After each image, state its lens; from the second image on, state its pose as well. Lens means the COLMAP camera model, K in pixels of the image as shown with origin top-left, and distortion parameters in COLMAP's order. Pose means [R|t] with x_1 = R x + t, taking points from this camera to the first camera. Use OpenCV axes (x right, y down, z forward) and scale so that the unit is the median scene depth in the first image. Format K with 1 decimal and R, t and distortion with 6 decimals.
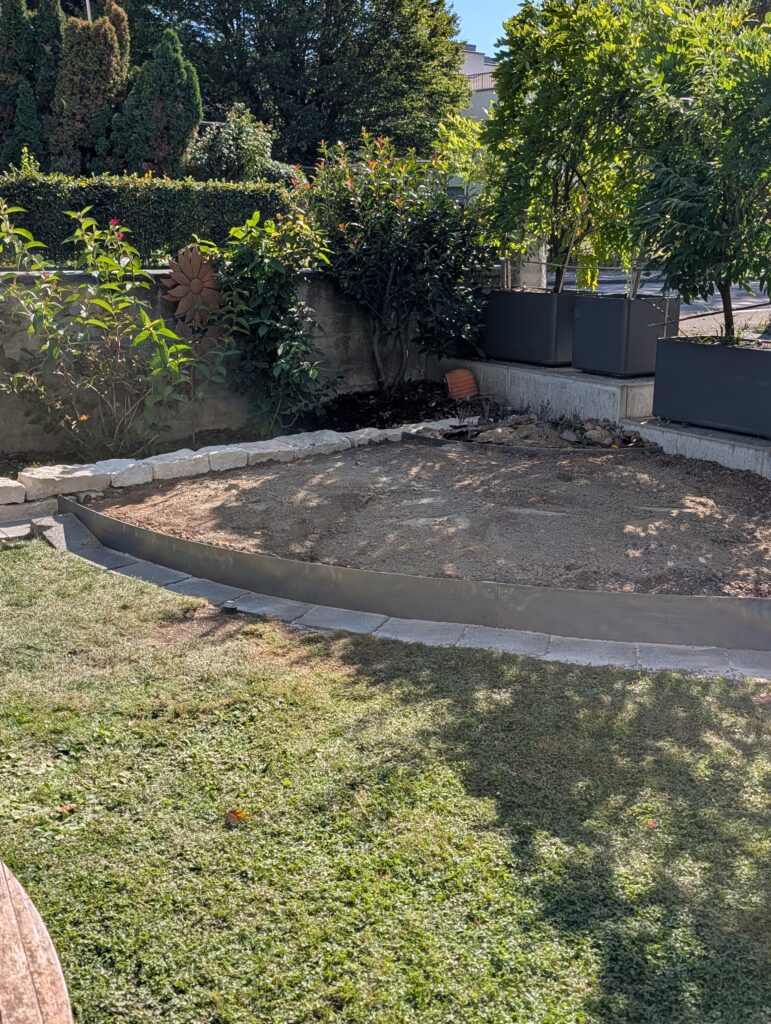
lens RADIAL K [[1227.9, 0, 387.7], [0, 1227.9, 519.0], [0, 0, 1]] dist [-0.013167, 0.000000]
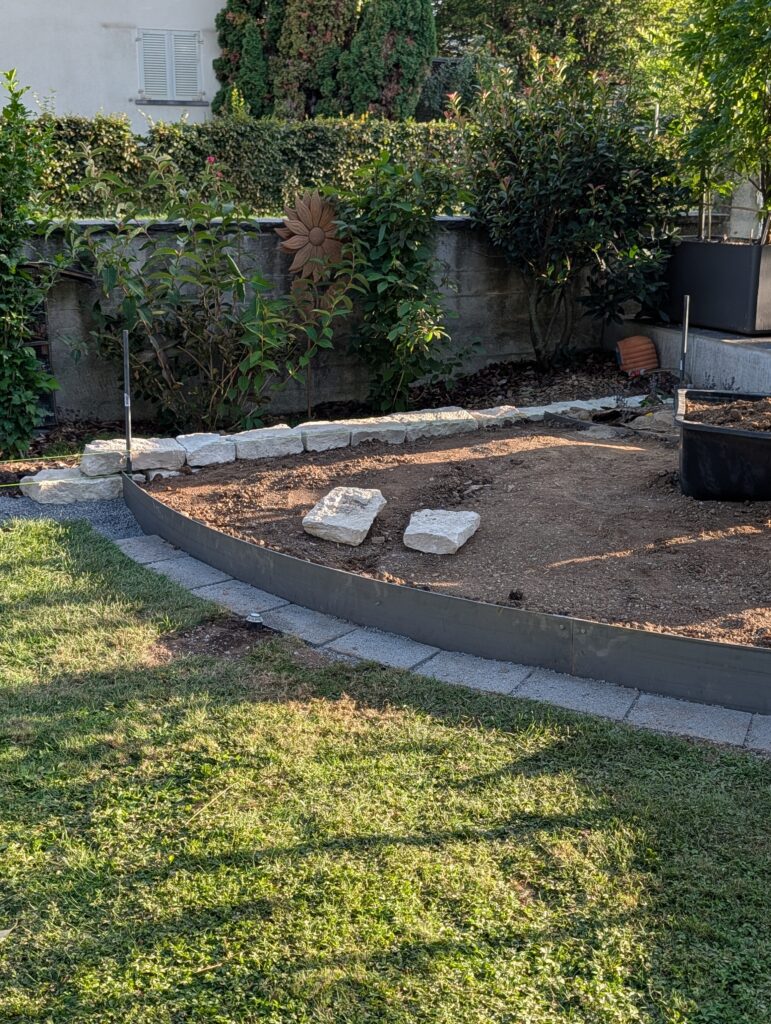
lens RADIAL K [[1227.9, 0, 392.3], [0, 1227.9, 531.9], [0, 0, 1]] dist [-0.013167, 0.000000]
pose [[0.967093, 0.058881, -0.247517, 0.124555], [-0.047045, 0.997461, 0.053473, -0.028989], [0.250037, -0.040069, 0.967407, 0.158744]]
